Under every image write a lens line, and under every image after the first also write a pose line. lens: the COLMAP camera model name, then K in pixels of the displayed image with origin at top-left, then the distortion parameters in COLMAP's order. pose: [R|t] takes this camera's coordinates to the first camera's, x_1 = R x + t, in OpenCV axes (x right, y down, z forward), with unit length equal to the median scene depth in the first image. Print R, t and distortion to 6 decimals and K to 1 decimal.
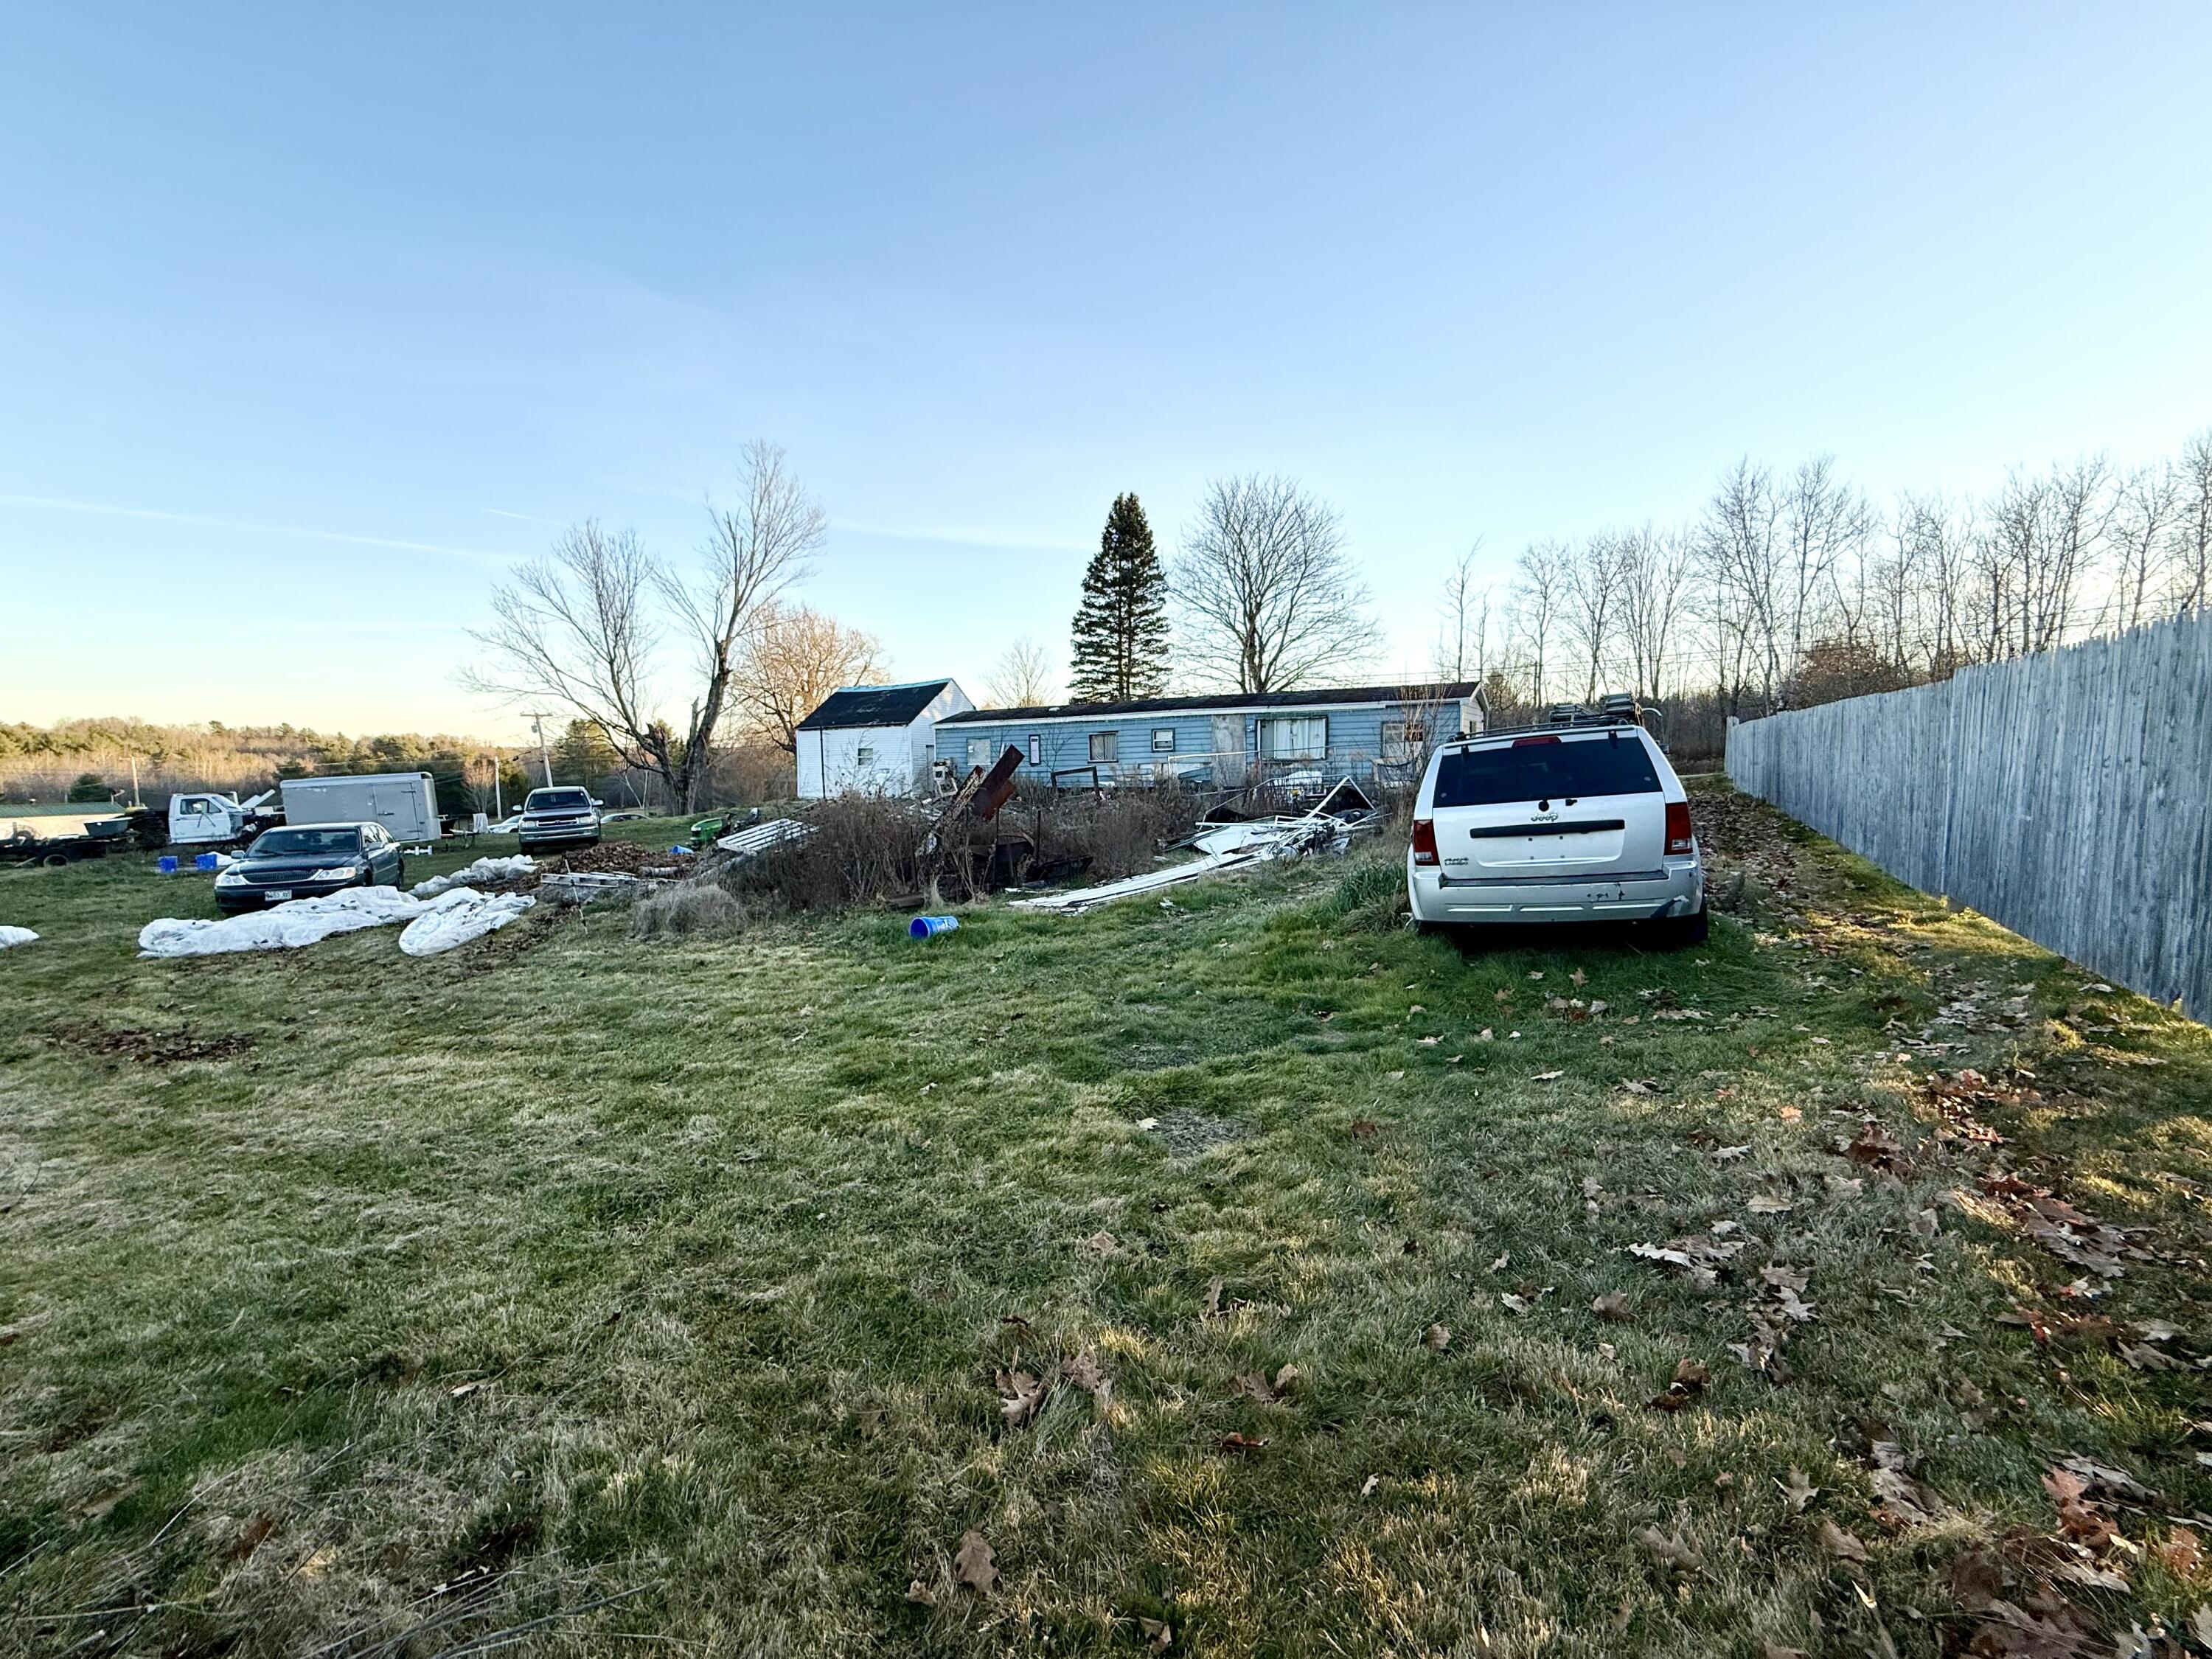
lens RADIAL K [[881.4, 0, 1105.4], [0, 881.4, 842.6], [0, 0, 1]] dist [0.000391, -0.000242]
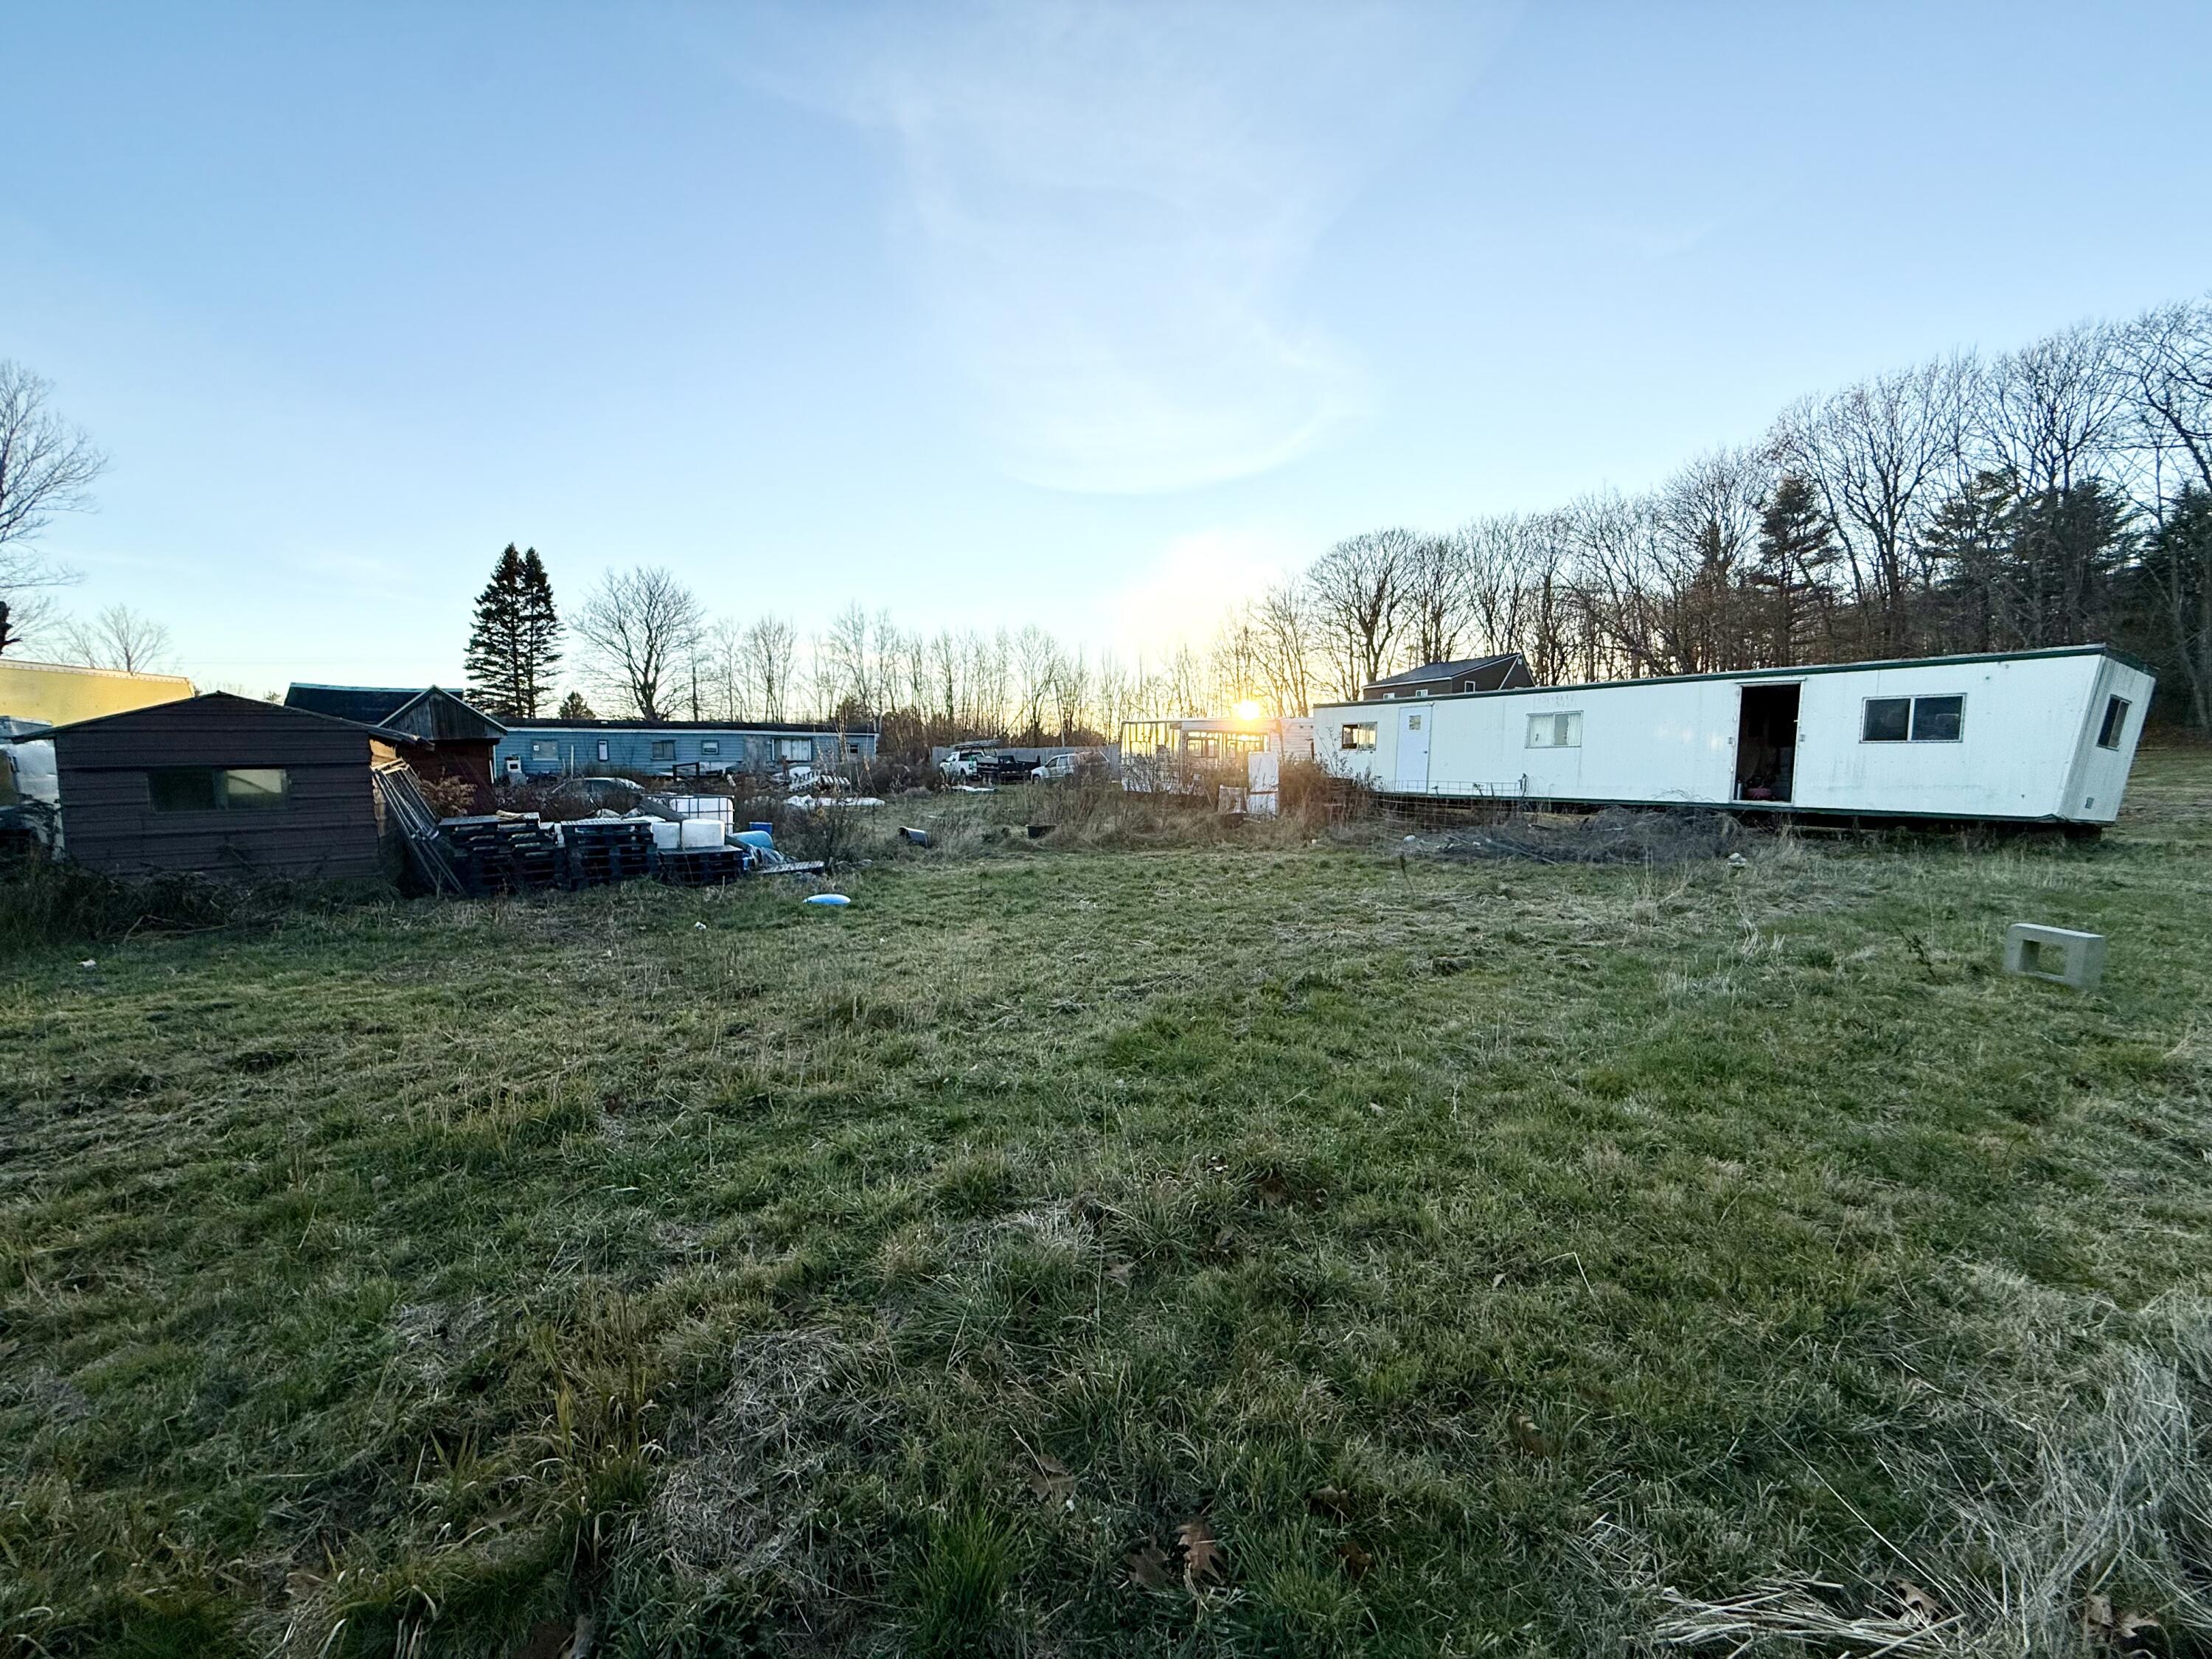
lens RADIAL K [[887.2, 0, 1106.0], [0, 887.2, 829.5], [0, 0, 1]] dist [-0.001448, -0.000292]
pose [[0.460404, -0.049380, 0.886335, -0.815215], [0.079425, 0.996739, 0.014274, 0.052957], [-0.884149, 0.063826, 0.462824, -0.307365]]
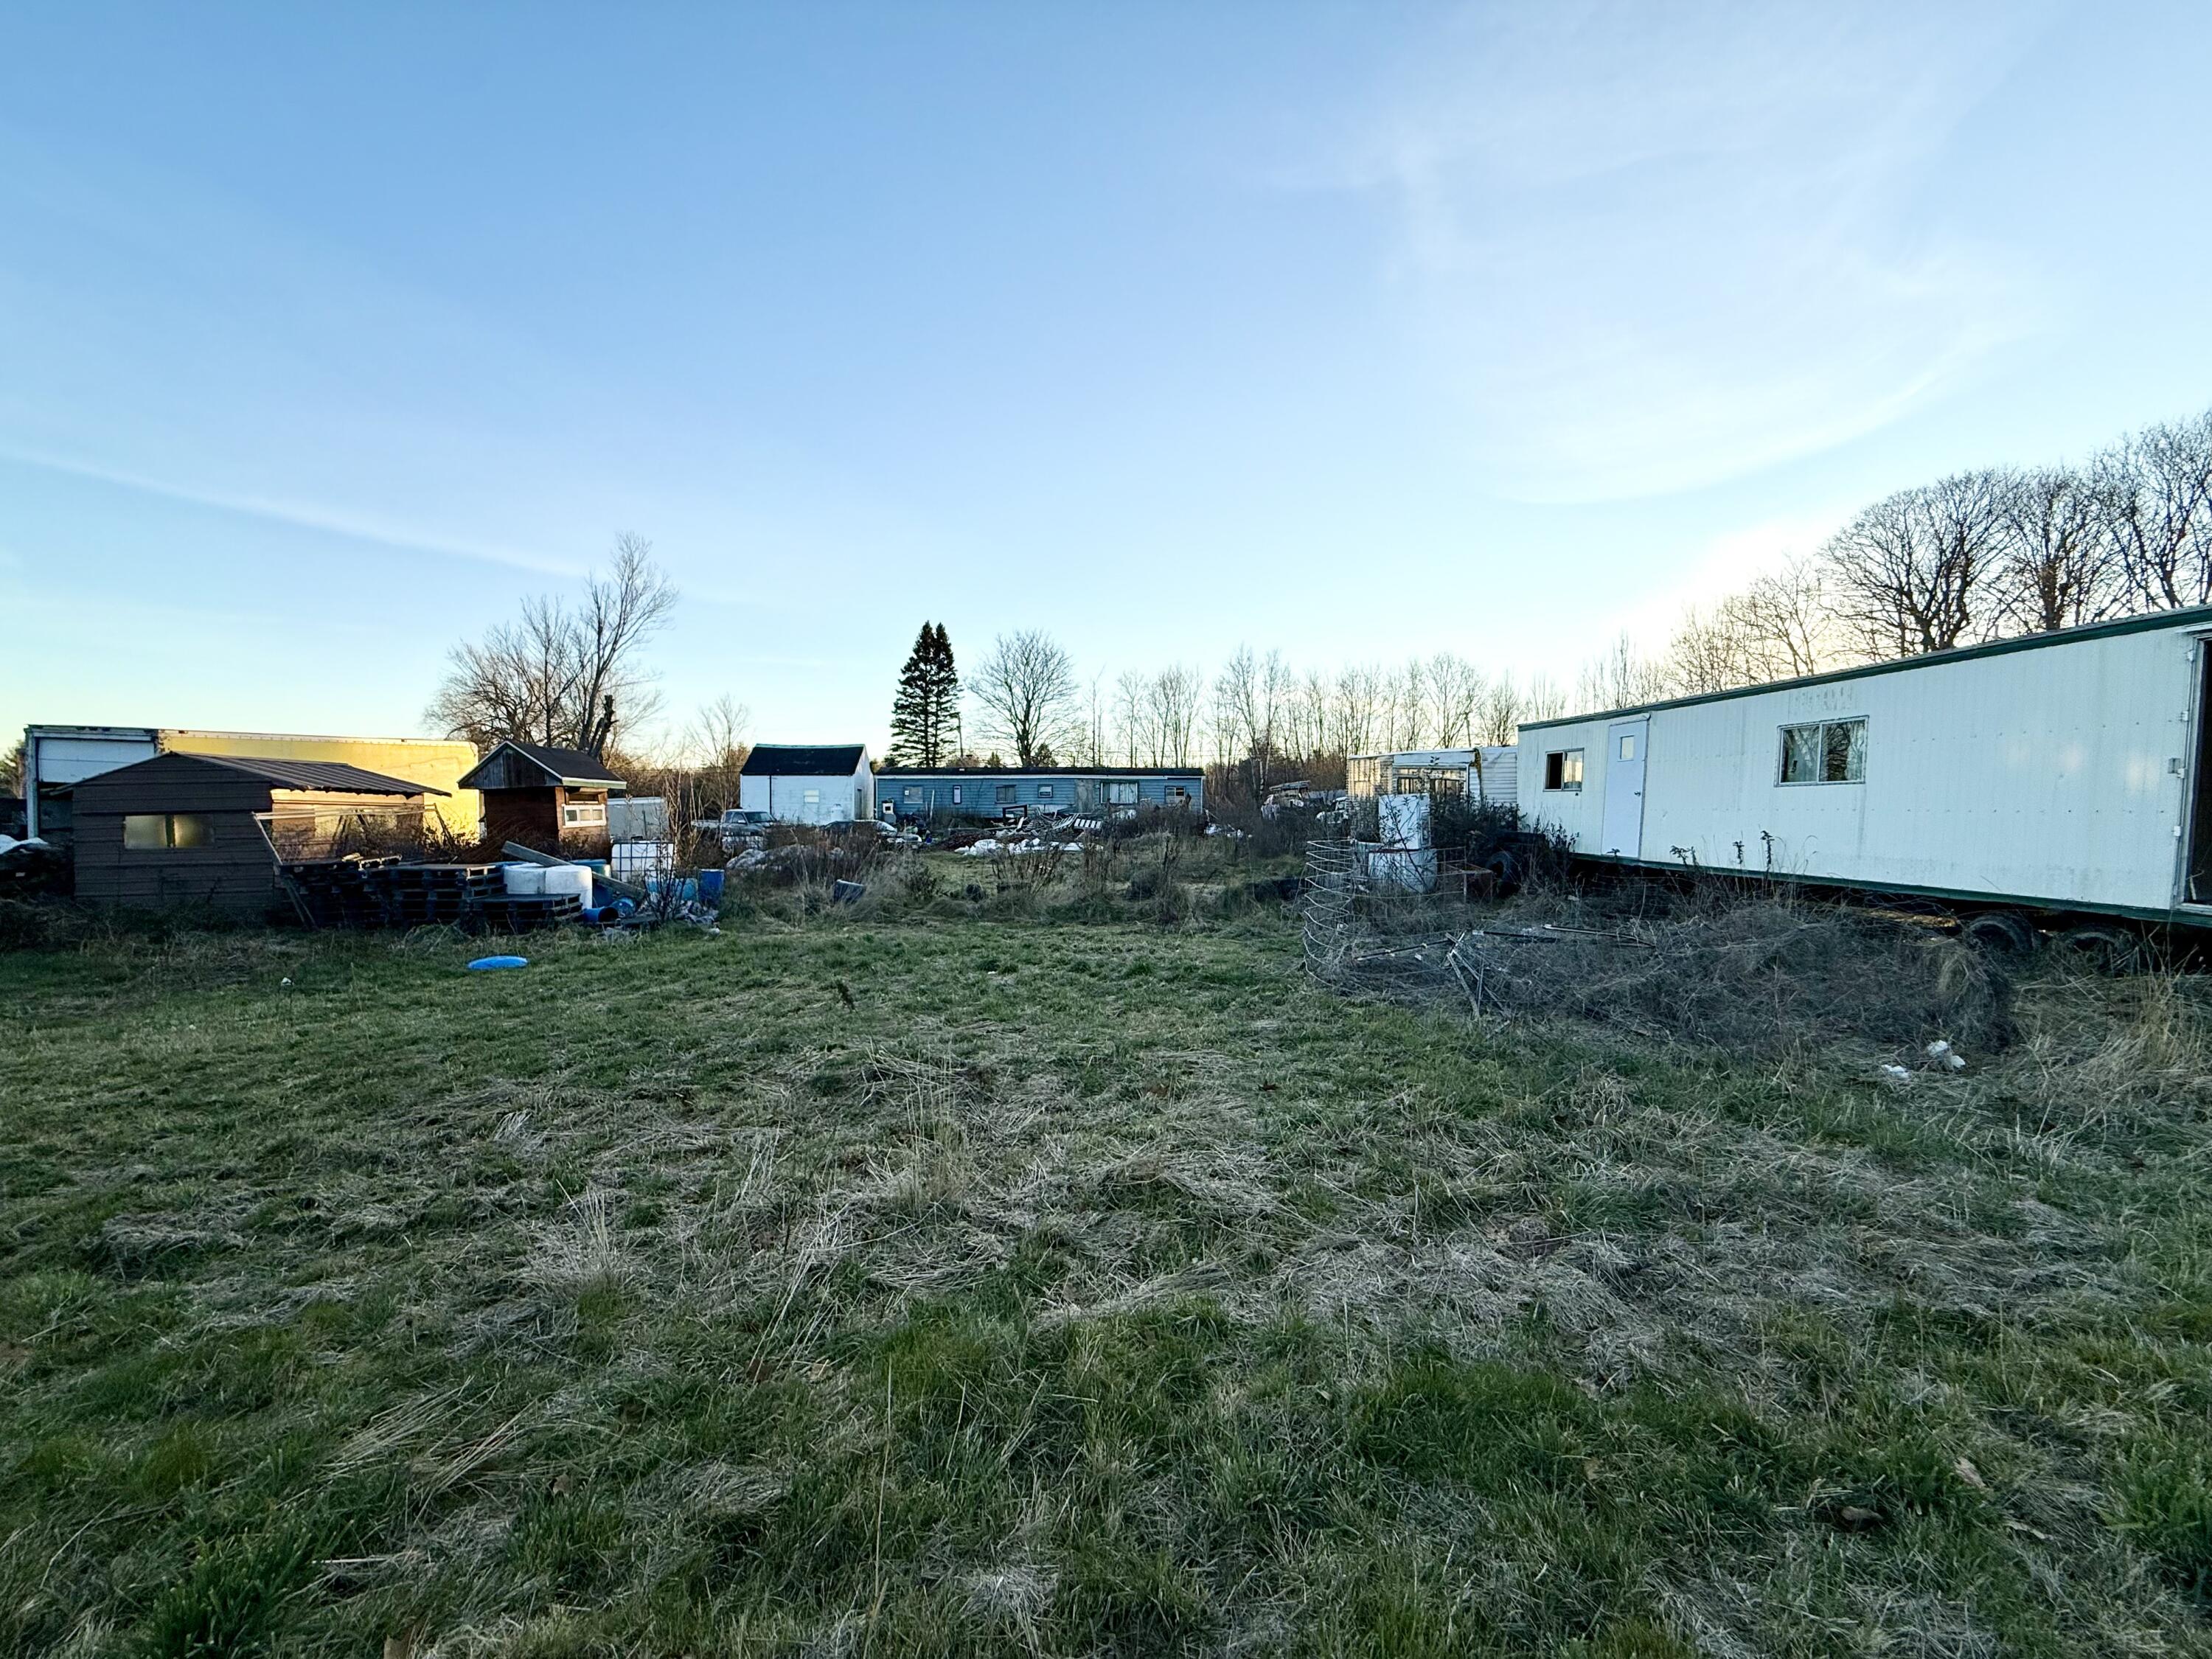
lens RADIAL K [[881.4, 0, 1105.4], [0, 881.4, 842.6], [0, 0, 1]] dist [0.000391, -0.000242]
pose [[0.840698, -0.005352, 0.541478, -0.599654], [0.037586, 0.998116, -0.048491, 0.056459], [-0.540199, 0.061119, 0.839315, -0.403216]]
